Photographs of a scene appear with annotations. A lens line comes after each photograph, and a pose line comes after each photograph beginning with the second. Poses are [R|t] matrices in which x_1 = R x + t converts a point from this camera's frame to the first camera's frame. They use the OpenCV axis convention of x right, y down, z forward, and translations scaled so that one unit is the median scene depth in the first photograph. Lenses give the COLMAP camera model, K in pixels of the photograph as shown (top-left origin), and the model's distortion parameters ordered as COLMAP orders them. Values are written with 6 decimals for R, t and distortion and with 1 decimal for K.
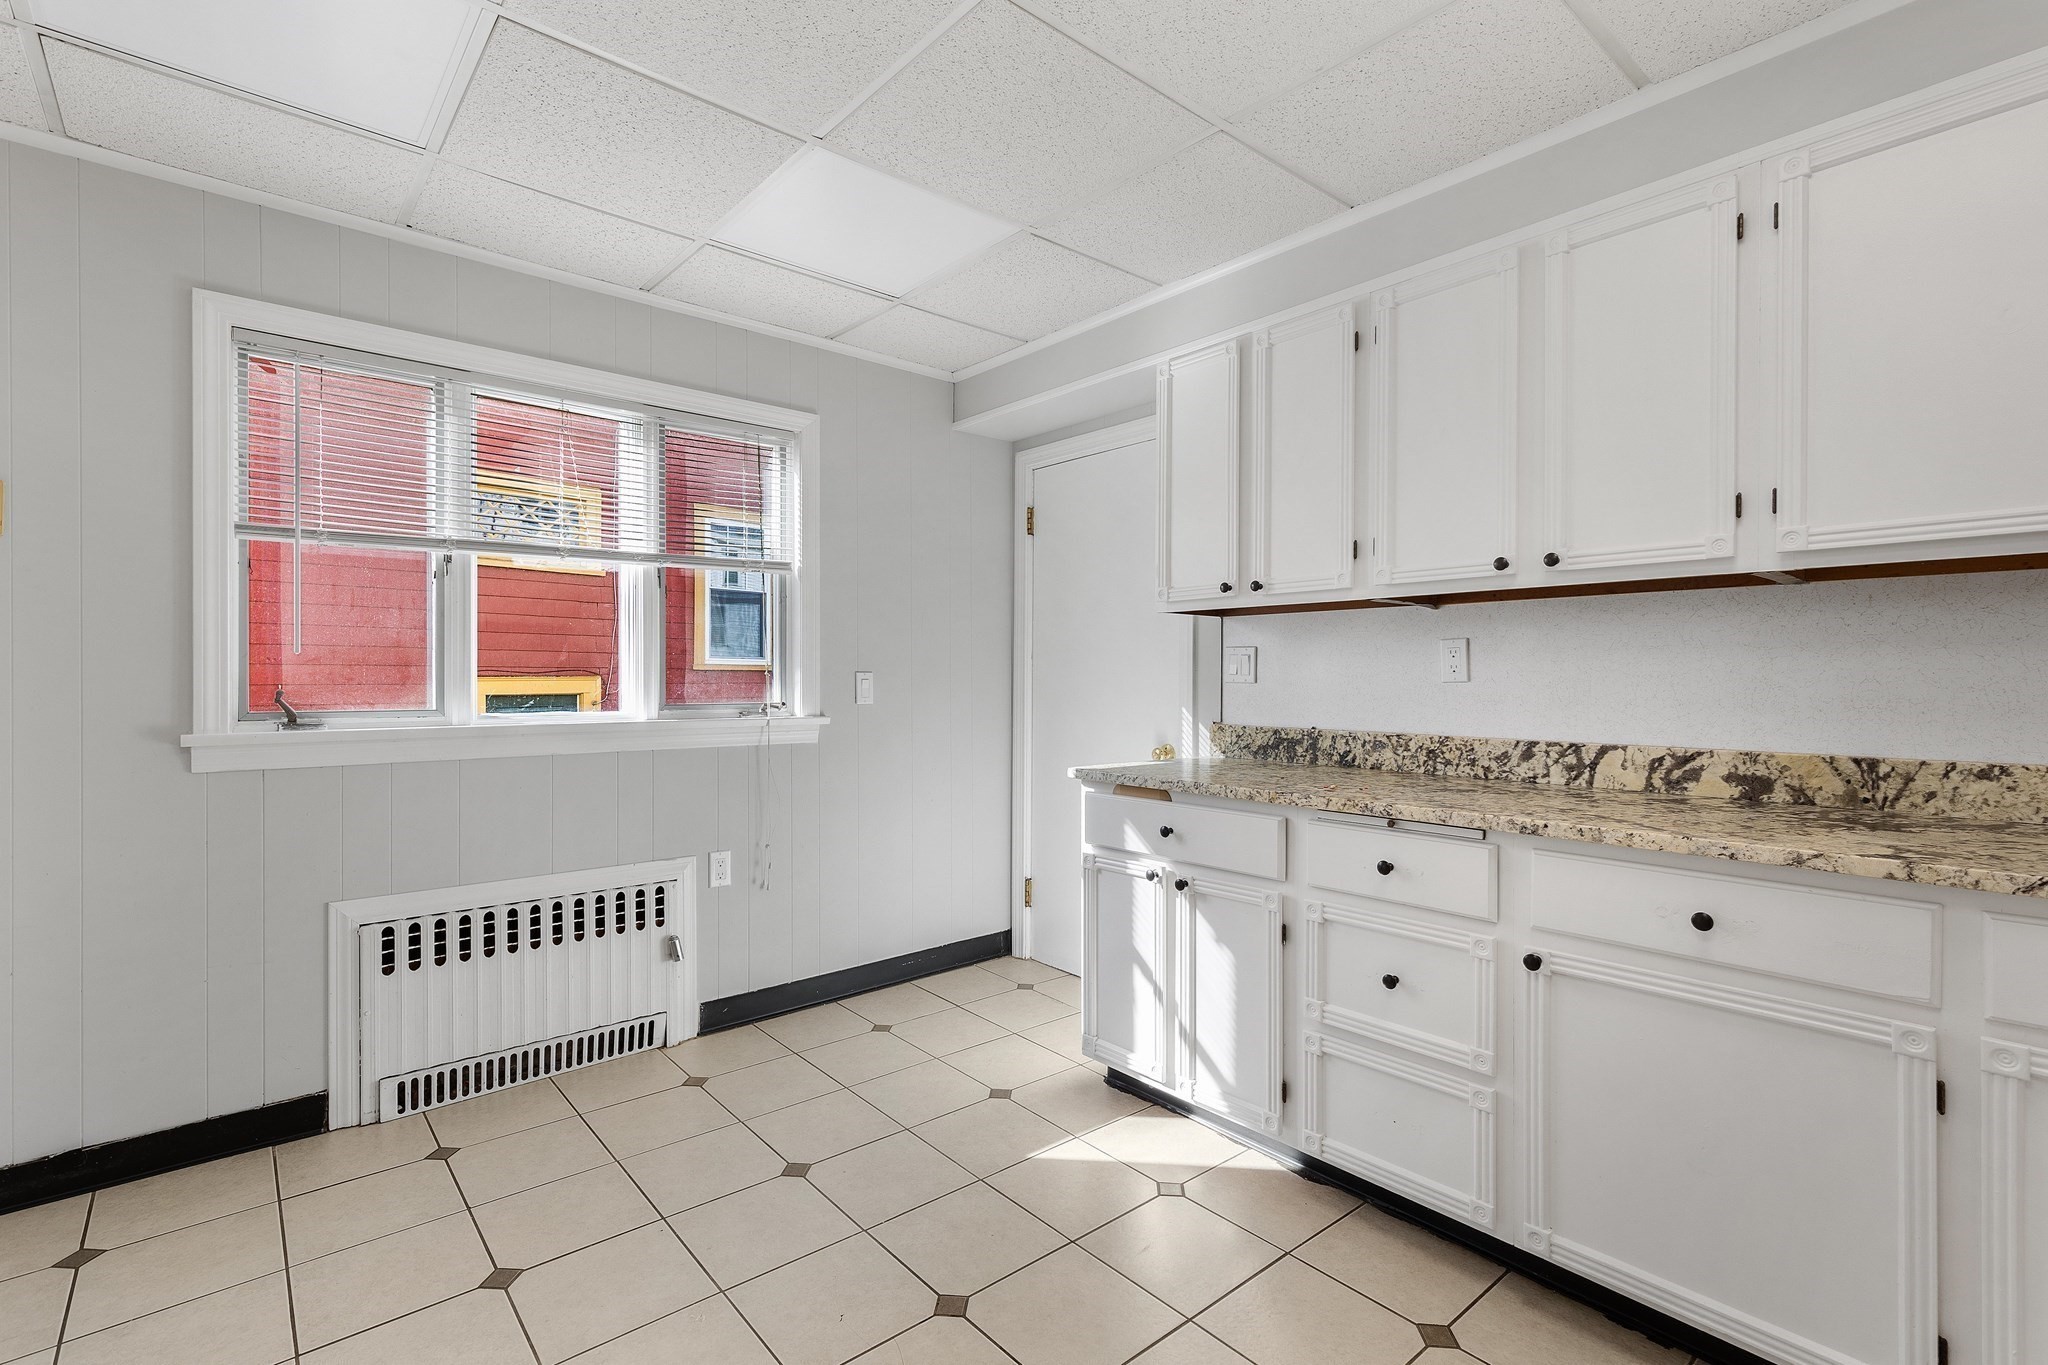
lens RADIAL K [[953.4, 0, 1027.0], [0, 953.4, 679.2], [0, 0, 1]] dist [0.004357, -0.003465]
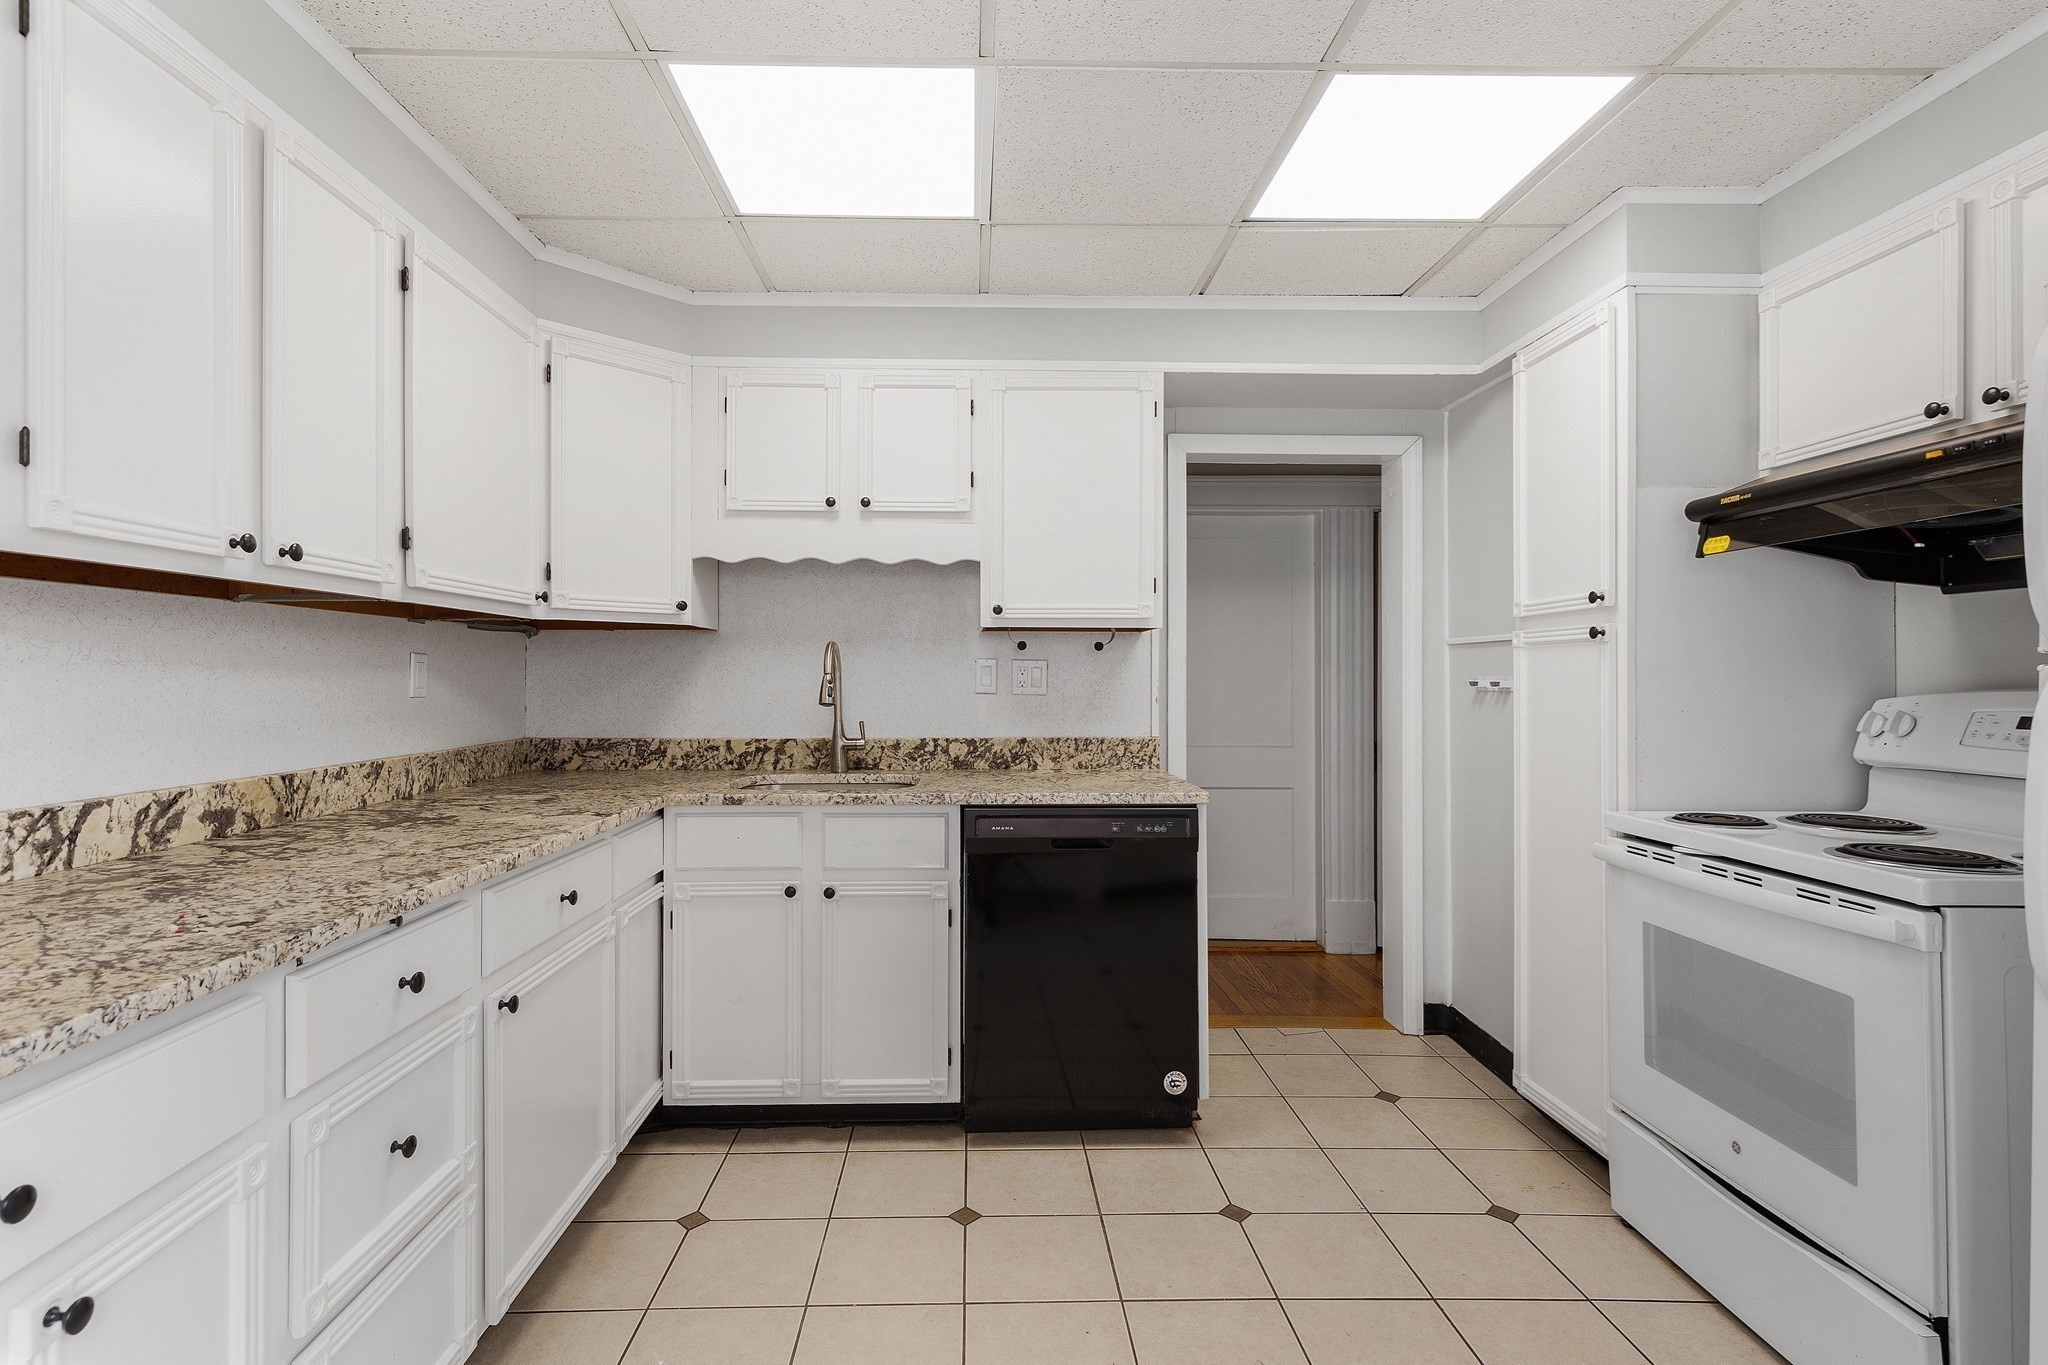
lens RADIAL K [[953.4, 0, 1023.8], [0, 953.4, 674.1], [0, 0, 1]] dist [0.004357, -0.003465]
pose [[-0.787954, 0.003466, 0.615725, -0.373950], [0.004034, 0.999992, -0.000466, -0.022134], [-0.615721, 0.002117, -0.787961, 1.189496]]
